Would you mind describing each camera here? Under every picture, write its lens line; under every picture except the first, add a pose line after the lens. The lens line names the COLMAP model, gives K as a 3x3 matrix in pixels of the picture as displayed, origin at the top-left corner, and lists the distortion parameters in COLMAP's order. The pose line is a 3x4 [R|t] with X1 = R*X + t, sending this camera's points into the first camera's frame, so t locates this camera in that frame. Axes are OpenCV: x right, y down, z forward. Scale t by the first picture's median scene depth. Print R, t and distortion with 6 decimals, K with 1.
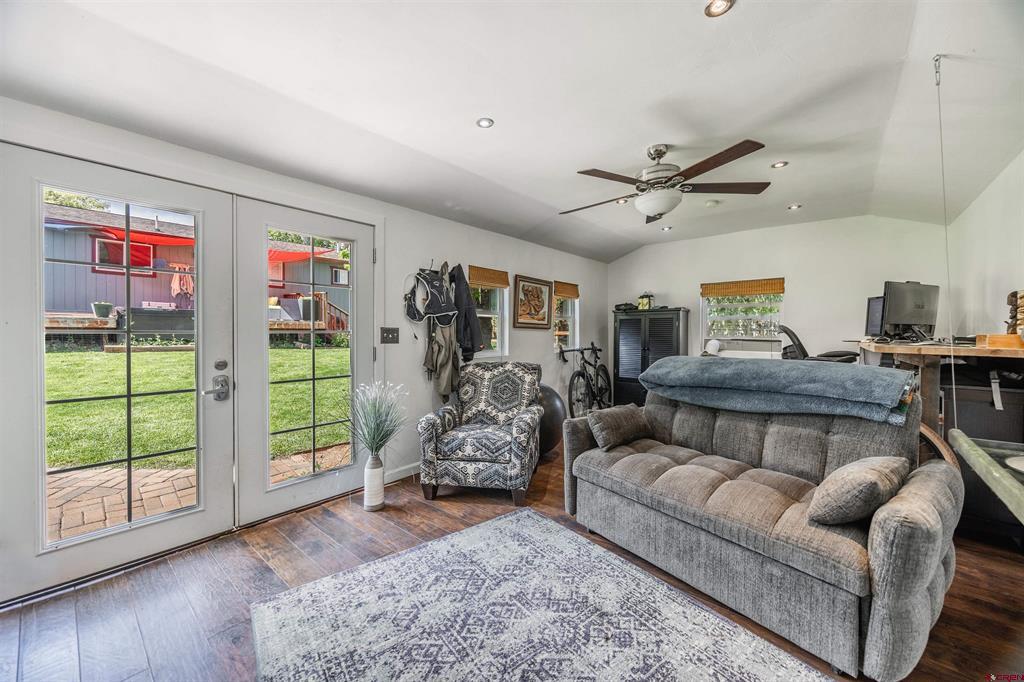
lens RADIAL K [[389.8, 0, 513.0], [0, 389.8, 335.2], [0, 0, 1]] dist [-0.000104, 0.000200]
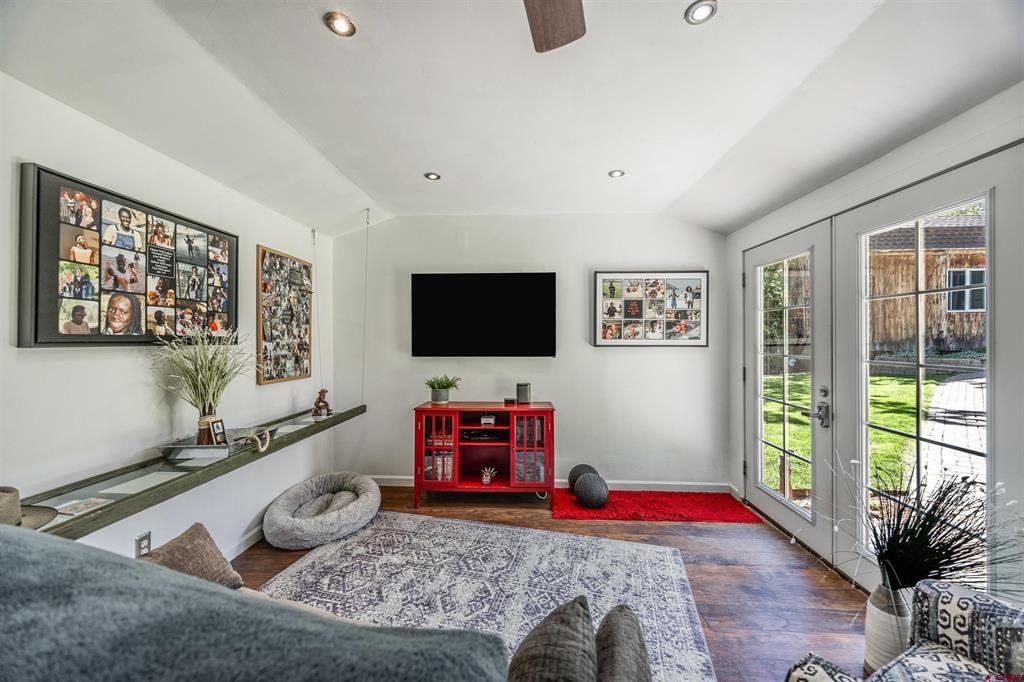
lens RADIAL K [[389.8, 0, 512.7], [0, 389.8, 337.8], [0, 0, 1]] dist [-0.000104, 0.000200]
pose [[-0.798700, 0.002000, -0.601726, 0.730495], [0.000683, 0.999997, 0.002417, -0.097503], [0.601729, 0.001519, -0.798699, 1.926722]]
